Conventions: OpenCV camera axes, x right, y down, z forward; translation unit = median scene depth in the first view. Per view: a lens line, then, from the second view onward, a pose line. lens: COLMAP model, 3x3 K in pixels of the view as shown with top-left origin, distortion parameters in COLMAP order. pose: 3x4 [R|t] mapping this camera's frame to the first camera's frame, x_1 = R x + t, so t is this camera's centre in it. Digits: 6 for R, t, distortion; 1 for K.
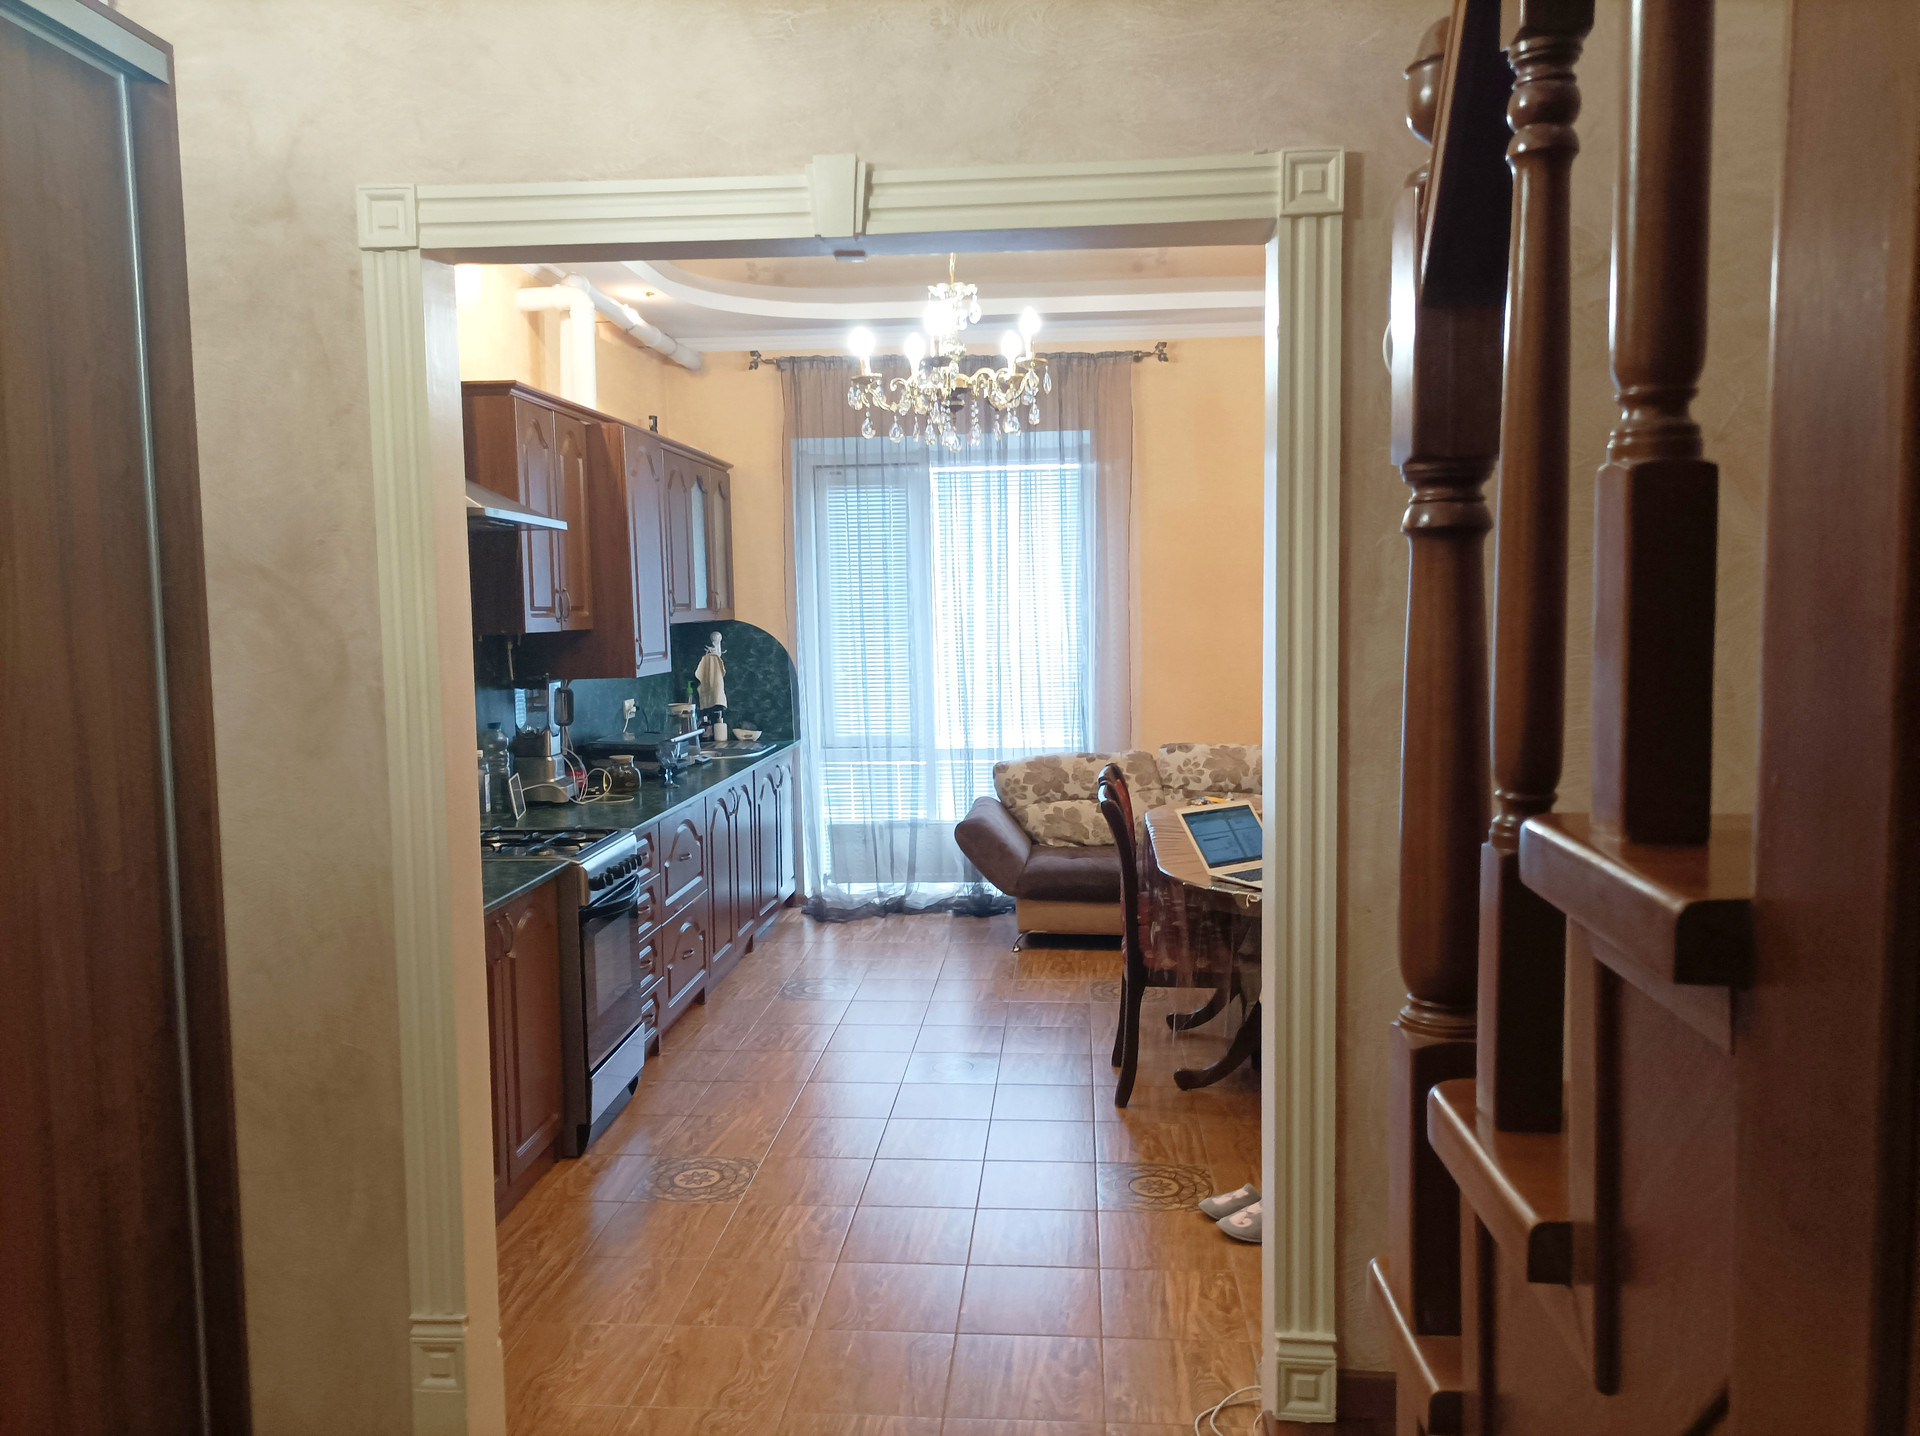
lens RADIAL K [[1463.4, 0, 948.8], [0, 1463.4, 711.6], [0, 0, 1]] dist [0.045714, -0.018408]
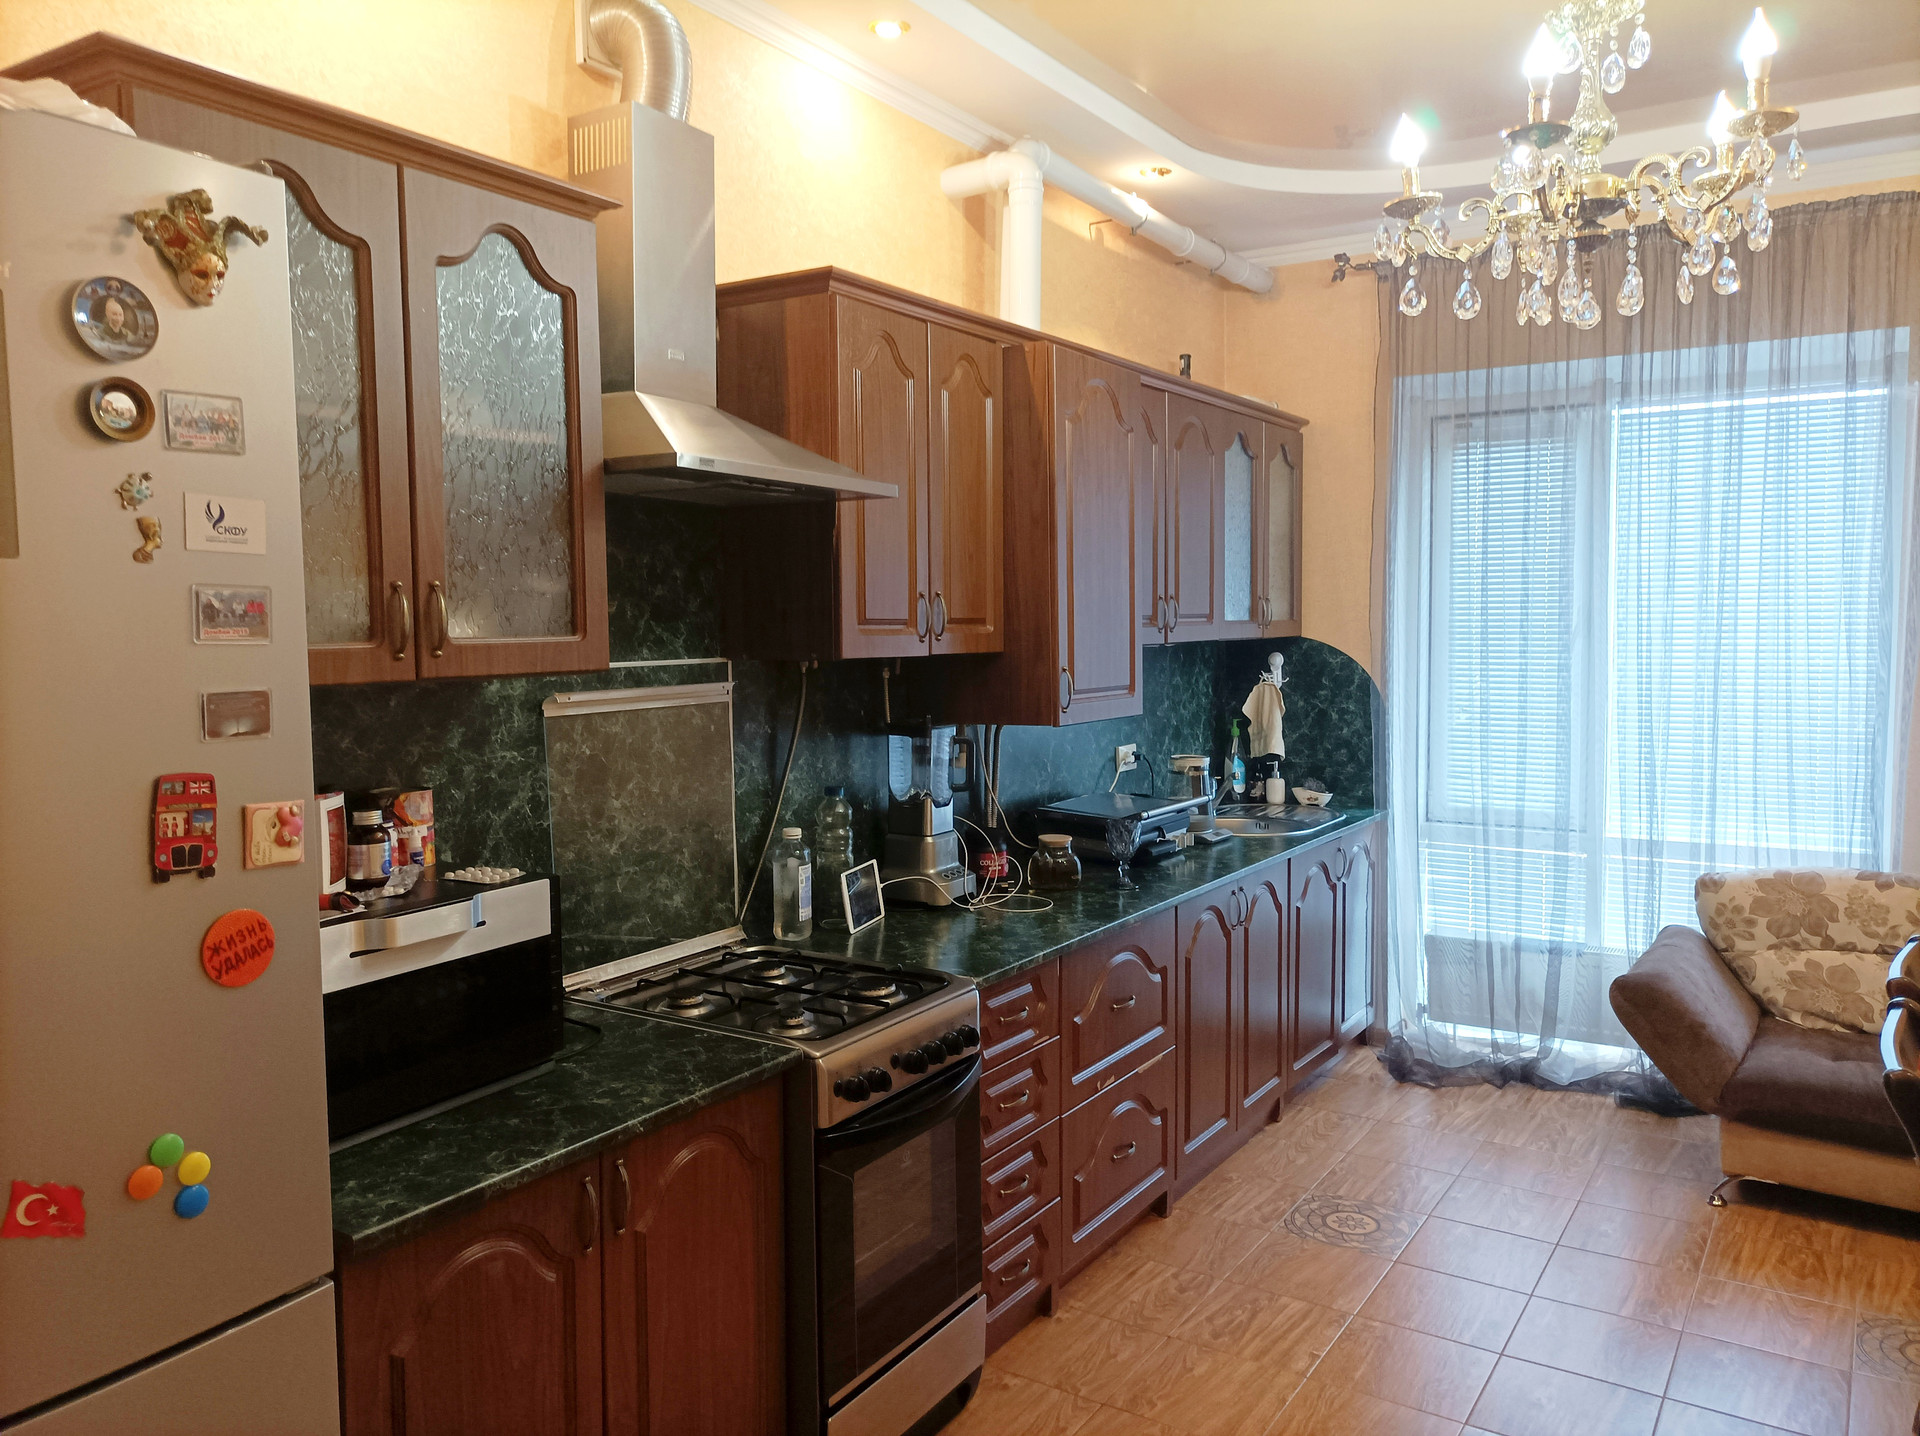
lens RADIAL K [[1463.4, 0, 951.6], [0, 1463.4, 702.6], [0, 0, 1]] dist [0.045714, -0.018408]
pose [[0.887153, 0.043216, -0.459447, 0.035823], [-0.047580, 0.998865, 0.002081, -0.024707], [0.459015, 0.020014, 0.888203, 0.293730]]
